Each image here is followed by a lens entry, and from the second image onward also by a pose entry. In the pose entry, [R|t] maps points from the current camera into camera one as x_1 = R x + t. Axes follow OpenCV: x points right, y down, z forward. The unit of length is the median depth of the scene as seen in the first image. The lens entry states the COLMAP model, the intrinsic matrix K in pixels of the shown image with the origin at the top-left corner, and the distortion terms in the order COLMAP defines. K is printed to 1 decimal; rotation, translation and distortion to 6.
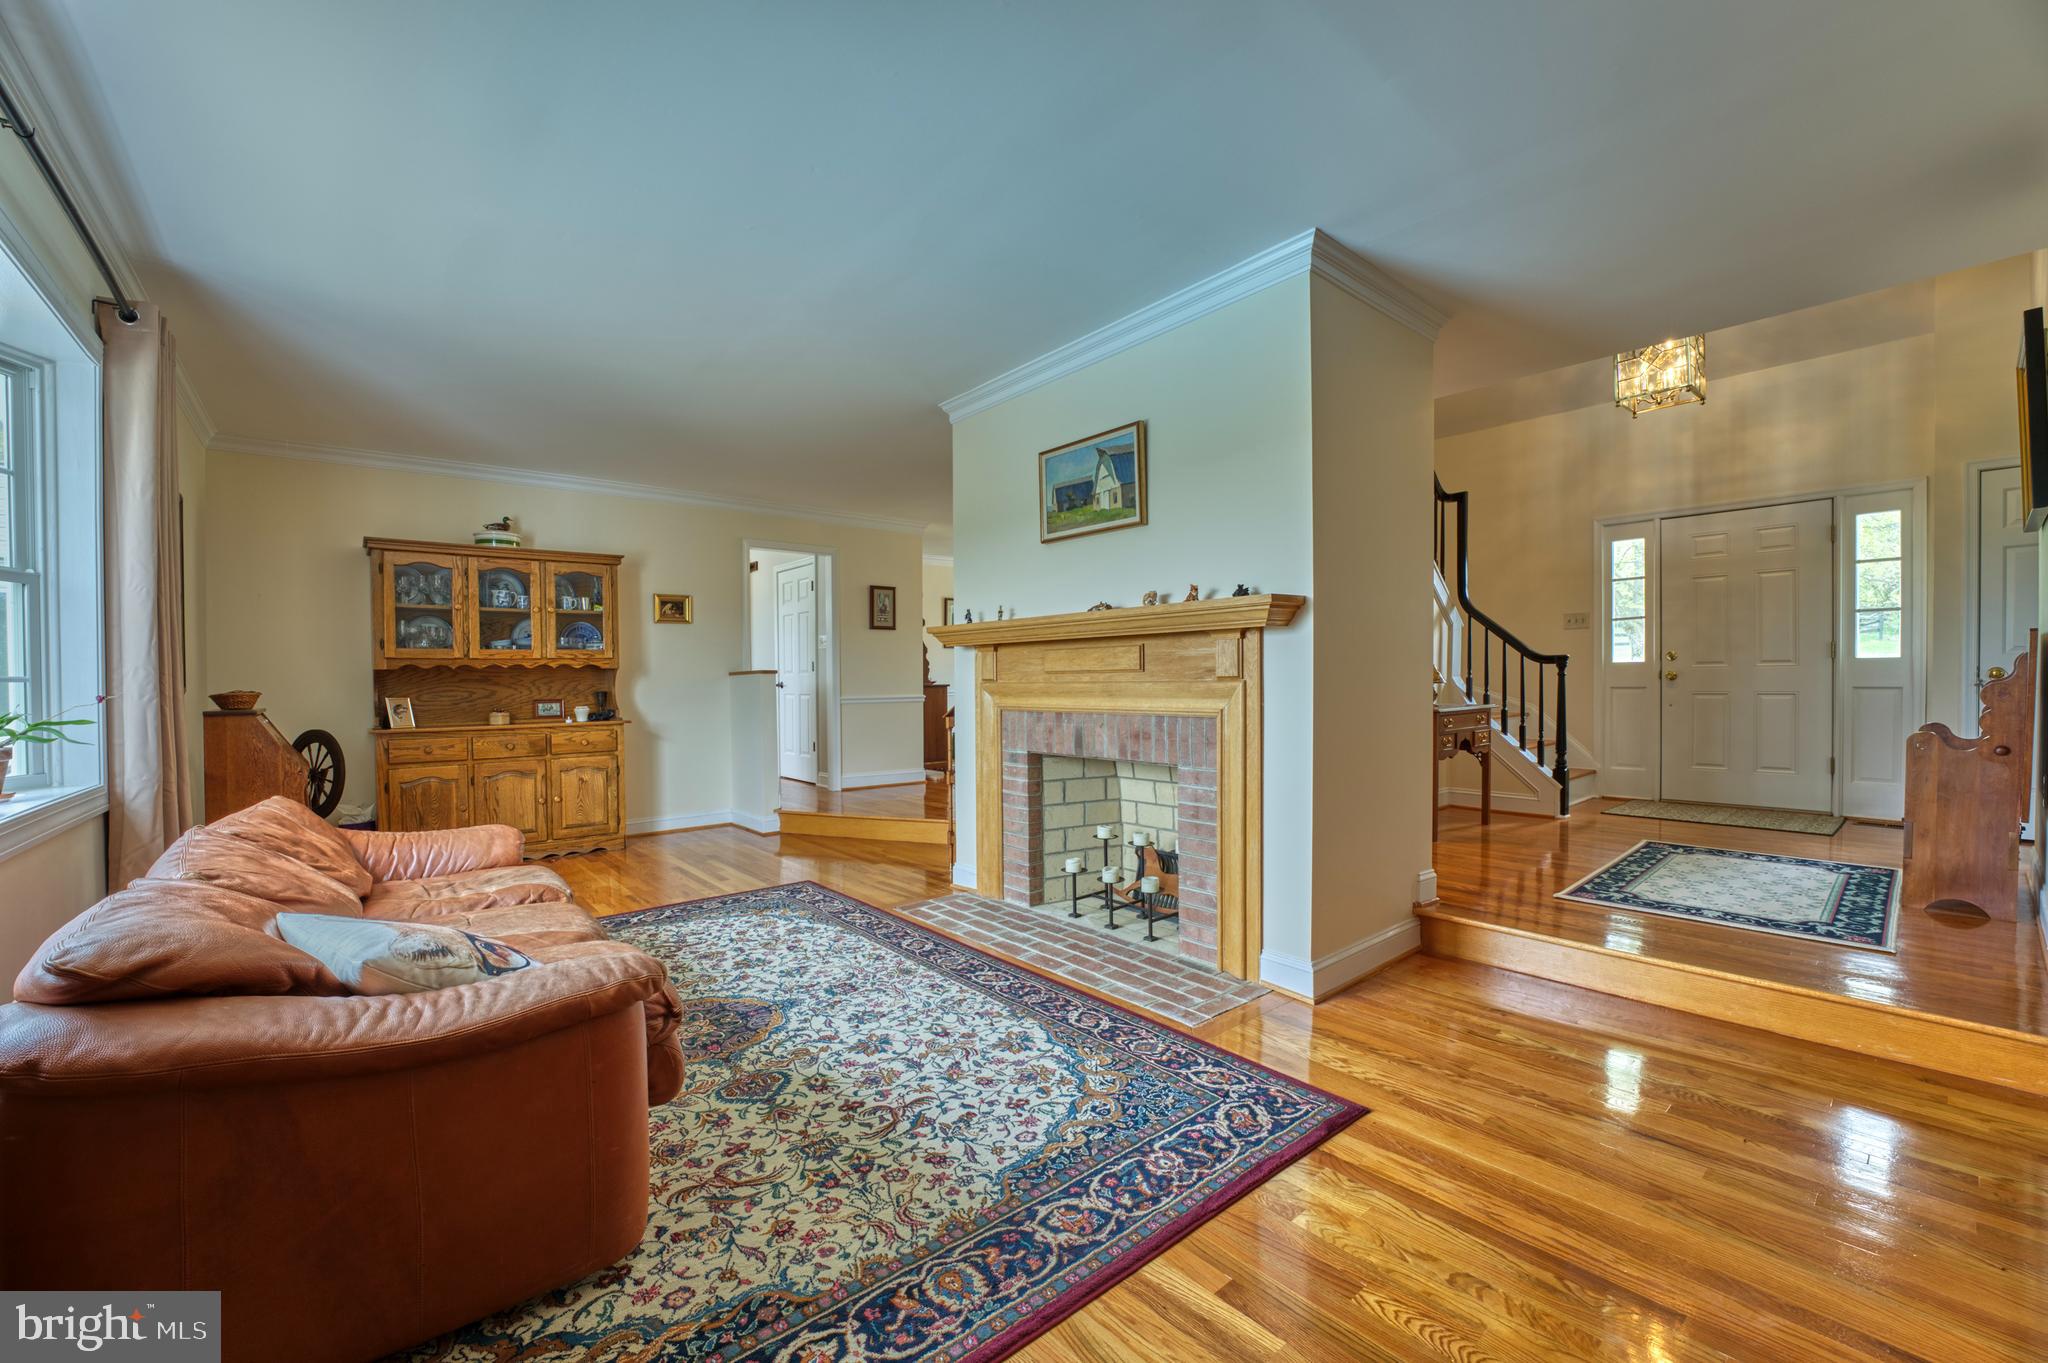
lens RADIAL K [[848.5, 0, 965.1], [0, 848.5, 672.0], [0, 0, 1]] dist [-0.025452, -0.000048]
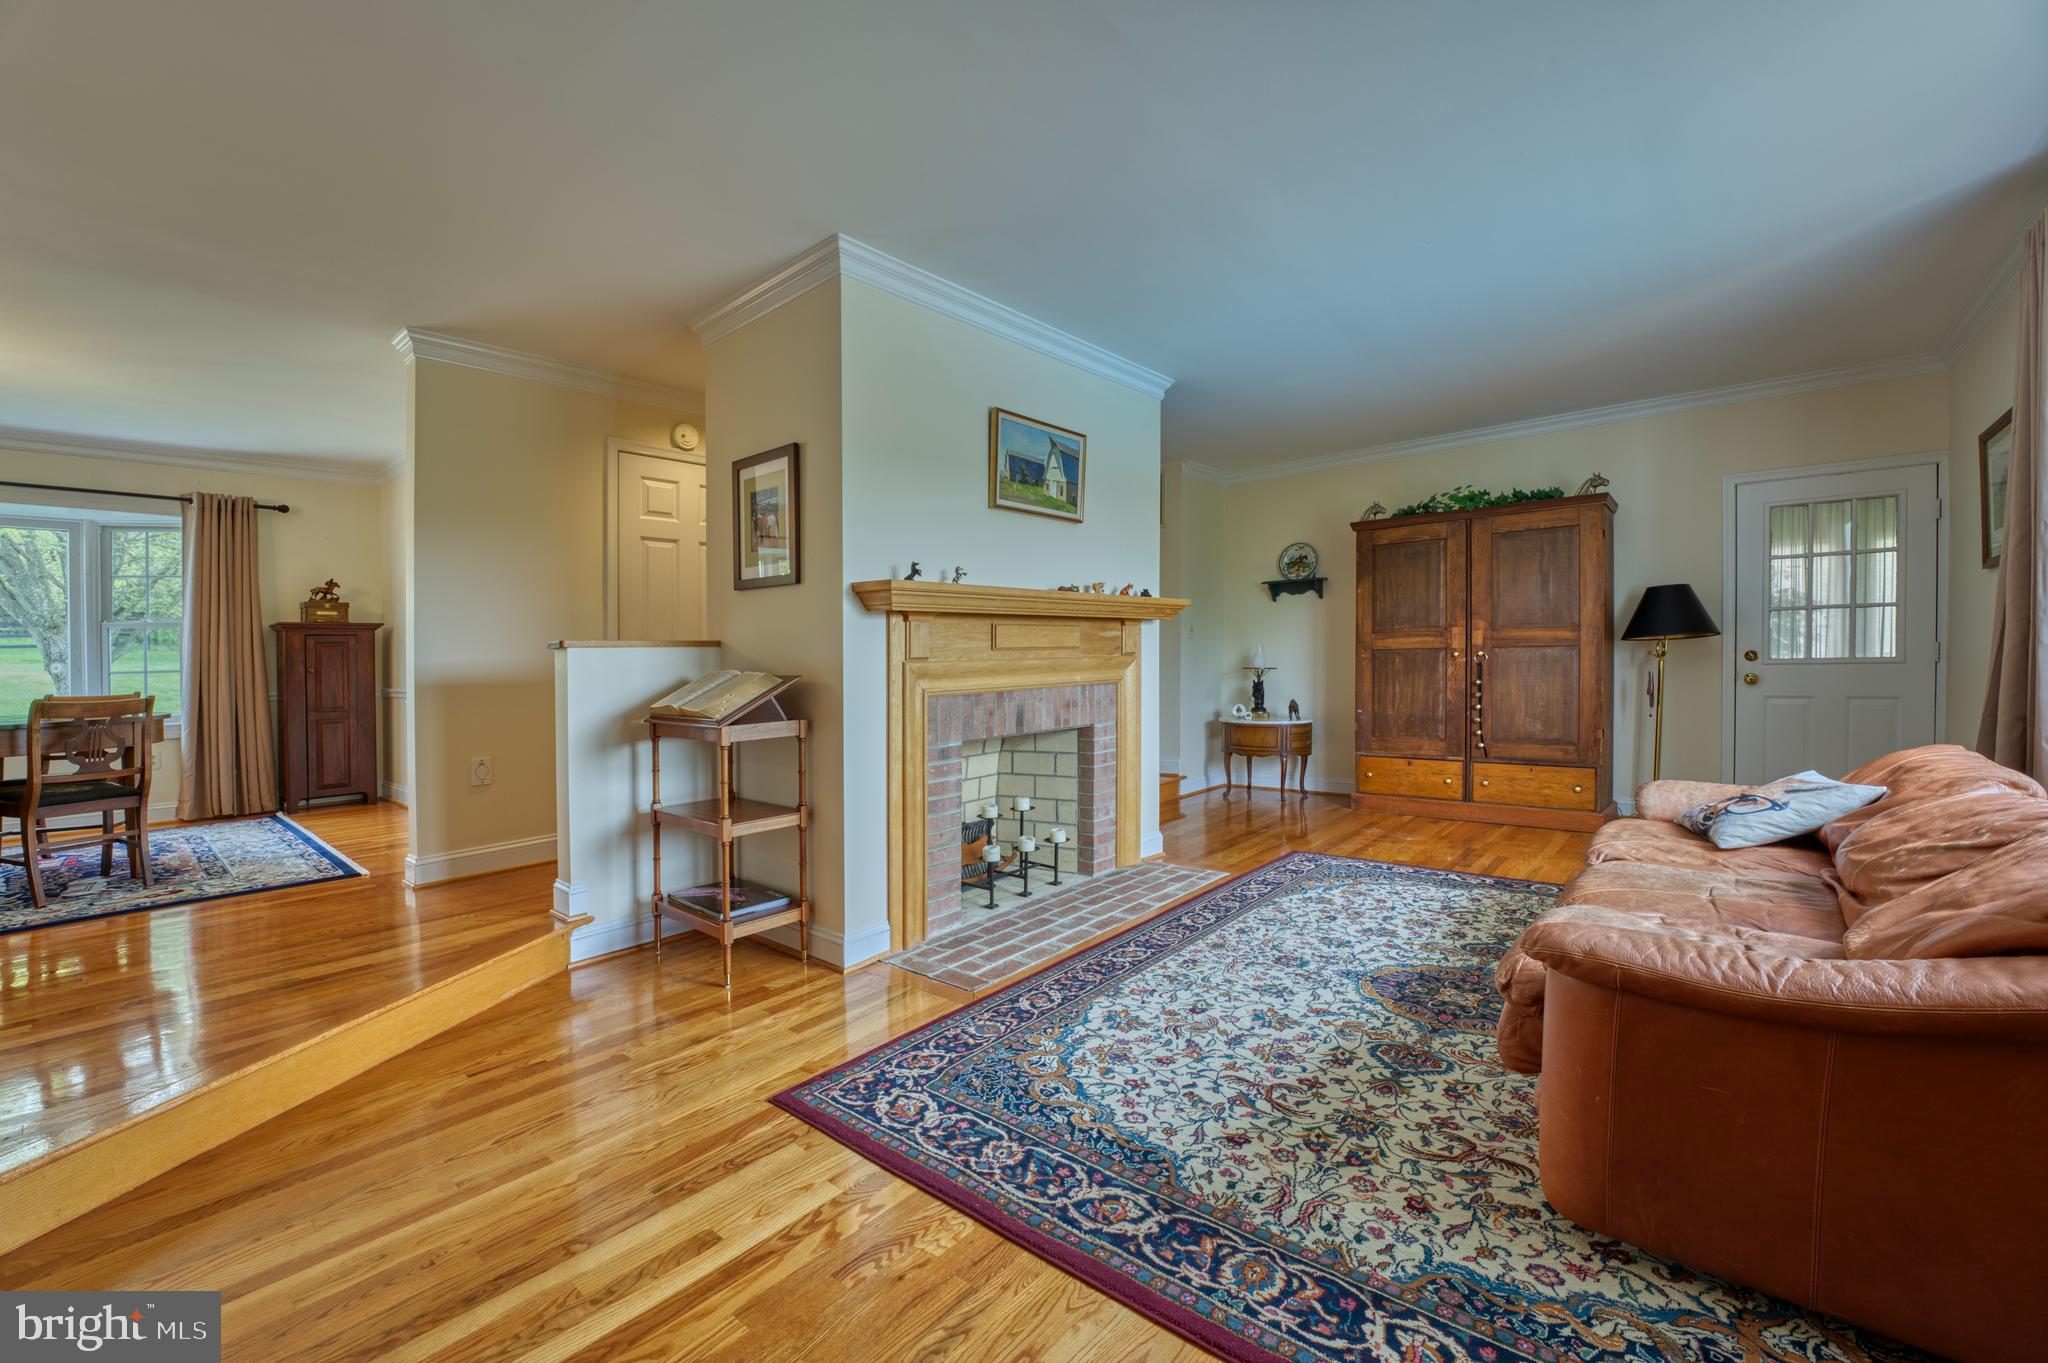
lens RADIAL K [[845.0, 0, 1016.3], [0, 845.0, 671.5], [0, 0, 1]] dist [-0.024283, -0.000004]
pose [[-0.222928, 0.001144, 0.974834, -0.920461], [0.021008, 0.999773, 0.003631, 0.025899], [-0.974609, 0.021289, -0.222901, 1.363958]]
